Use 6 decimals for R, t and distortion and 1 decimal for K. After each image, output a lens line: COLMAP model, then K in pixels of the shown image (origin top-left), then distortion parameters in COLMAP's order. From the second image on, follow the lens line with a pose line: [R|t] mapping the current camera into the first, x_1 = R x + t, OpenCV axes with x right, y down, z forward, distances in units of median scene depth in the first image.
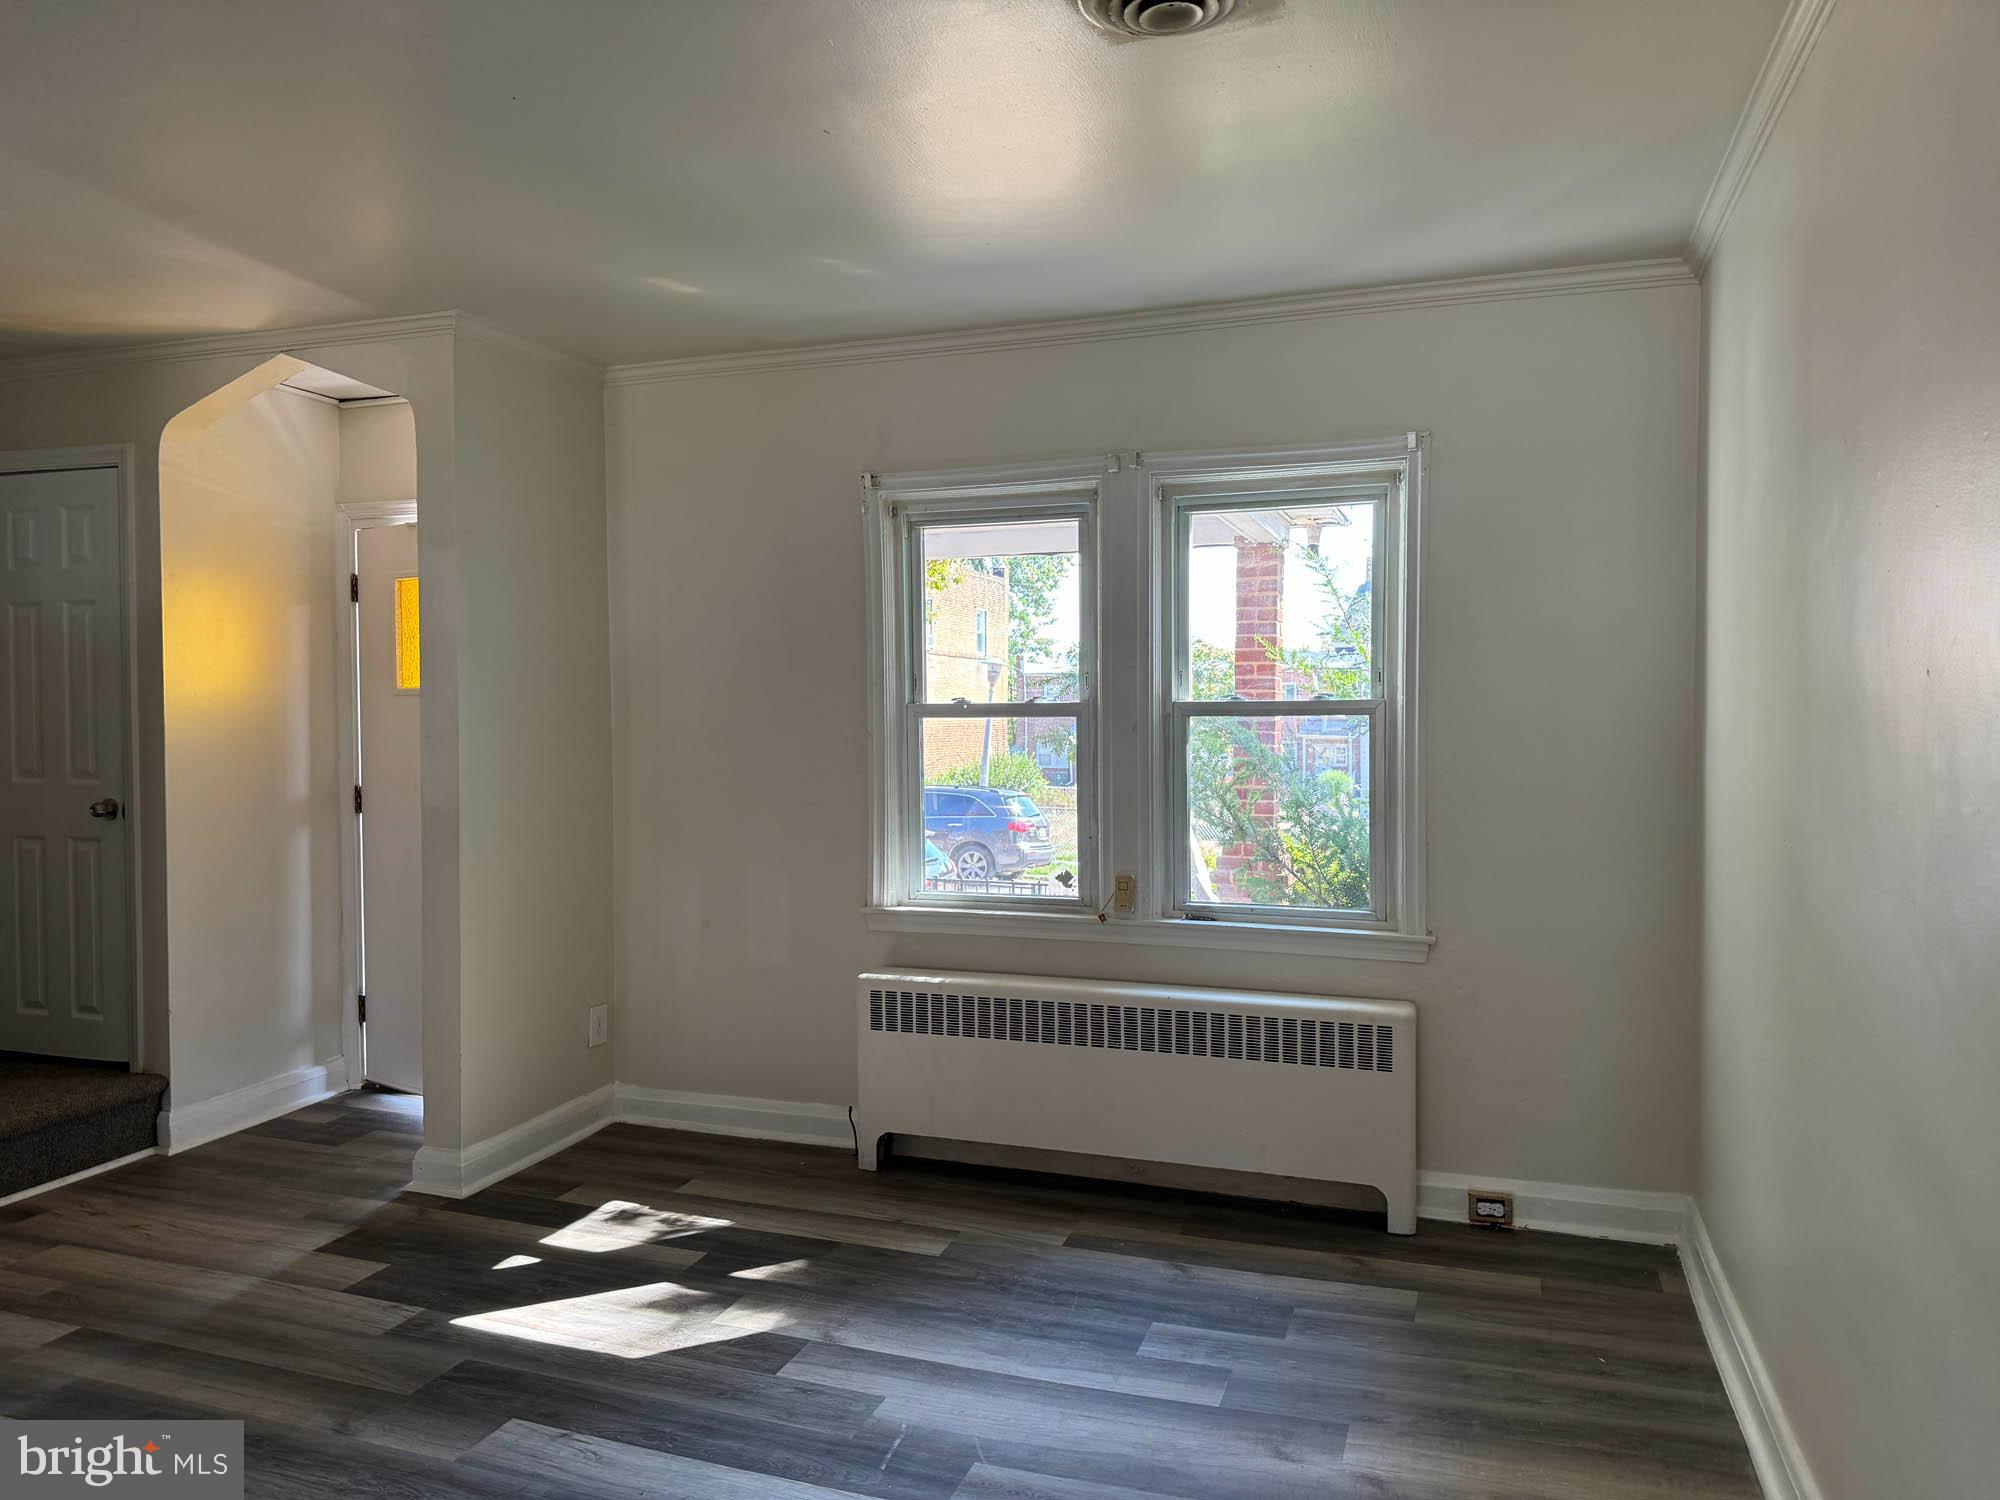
lens RADIAL K [[1412.6, 0, 959.0], [0, 1412.6, 749.6], [0, 0, 1]] dist [0.312621, -0.217330]
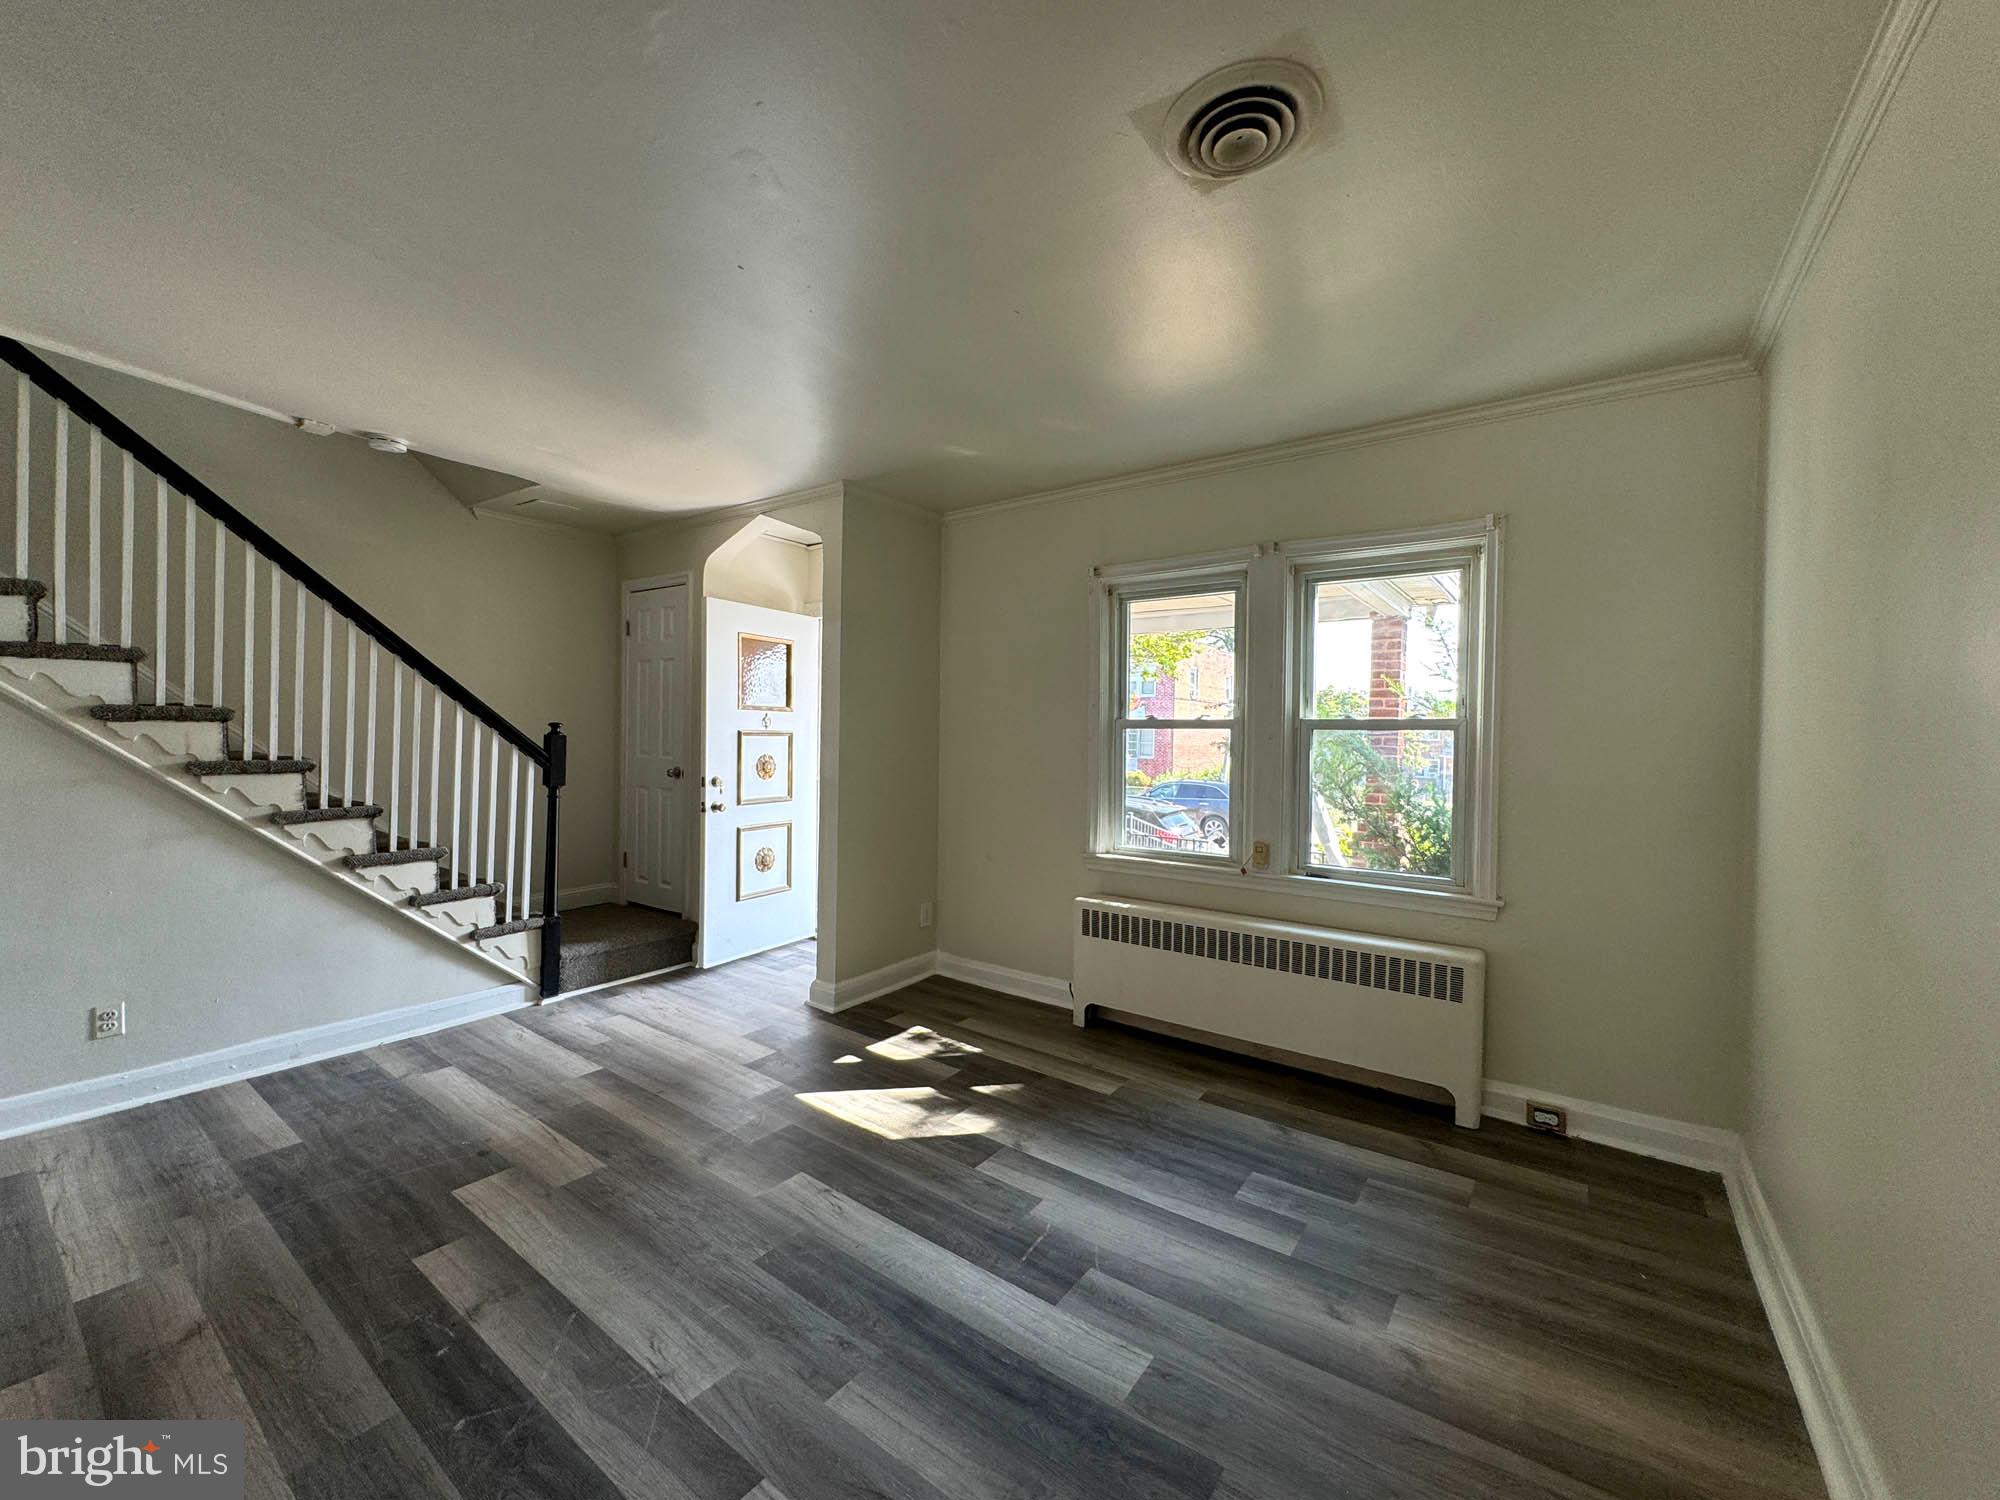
lens RADIAL K [[825.7, 0, 996.0], [0, 825.7, 744.6], [0, 0, 1]] dist [0.095333, -0.000122]
pose [[0.968065, 0.021867, -0.249742, 0.077262], [-0.025315, 0.999623, -0.010603, 0.008762], [0.249416, 0.016586, 0.968254, 0.153037]]
